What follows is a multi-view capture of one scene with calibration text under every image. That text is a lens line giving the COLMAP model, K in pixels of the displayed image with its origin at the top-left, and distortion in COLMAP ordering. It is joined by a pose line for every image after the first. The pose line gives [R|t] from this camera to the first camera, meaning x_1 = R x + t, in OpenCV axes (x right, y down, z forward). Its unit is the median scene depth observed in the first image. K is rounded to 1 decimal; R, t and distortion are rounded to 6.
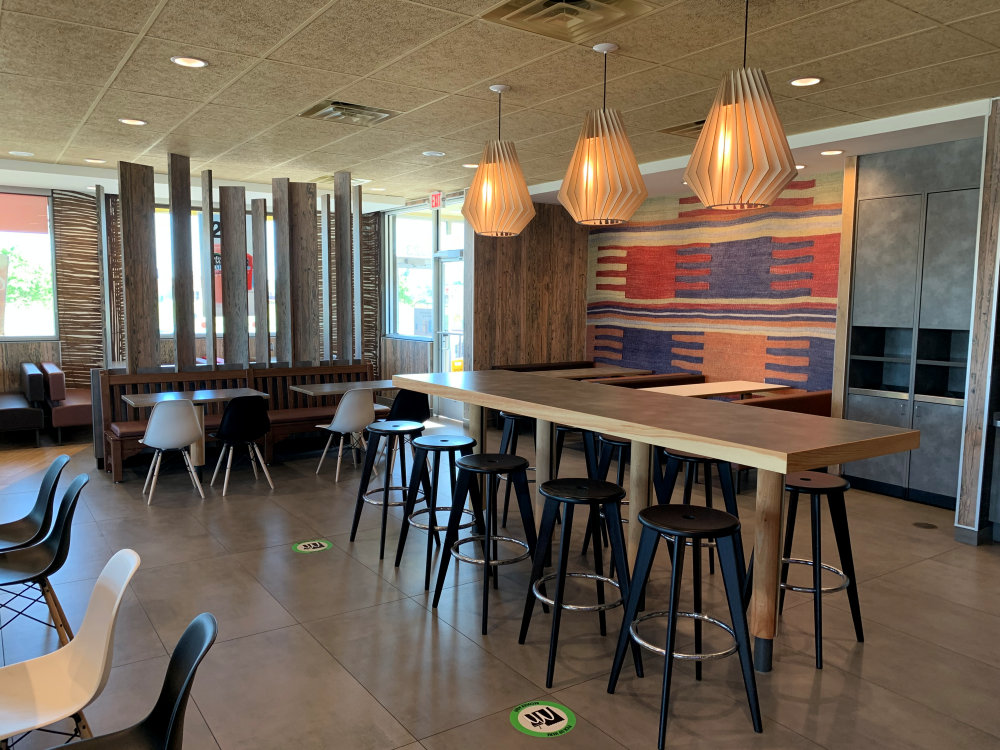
lens RADIAL K [[755.6, 0, 500.9], [0, 755.6, 379.0], [0, 0, 1]] dist [-0.002579, -0.005025]
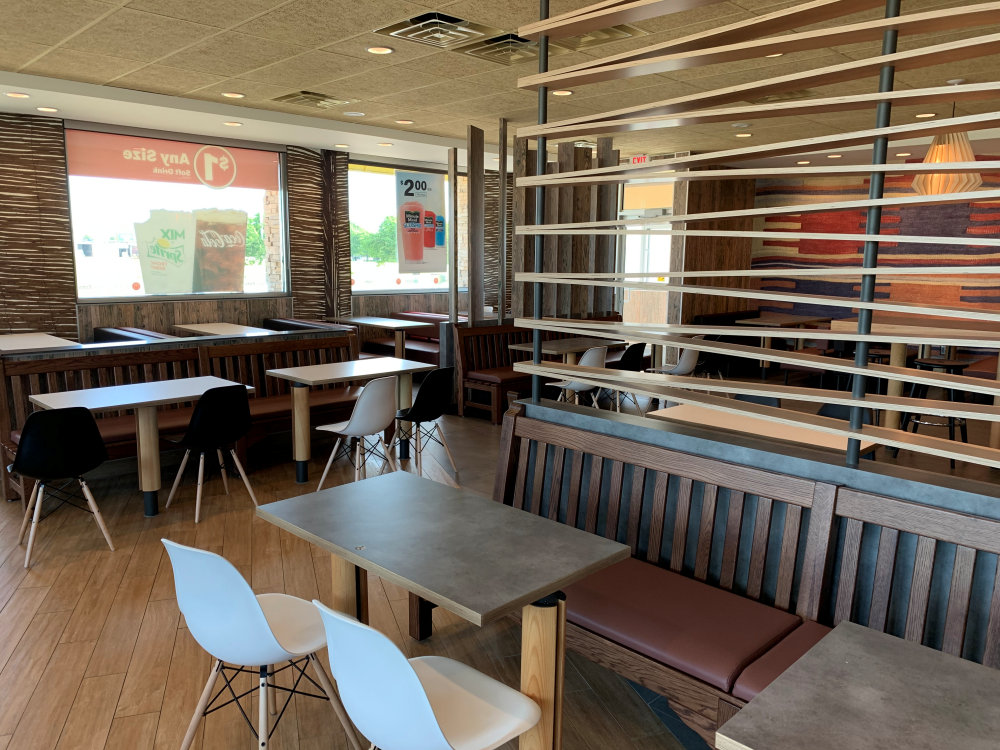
lens RADIAL K [[755.6, 0, 498.8], [0, 755.6, 372.9], [0, 0, 1]] dist [-0.002579, -0.005025]
pose [[0.986119, -0.028064, 0.163654, -0.482691], [0.019042, 0.998225, 0.056436, -0.001132], [-0.164947, -0.052536, 0.984902, -0.050479]]
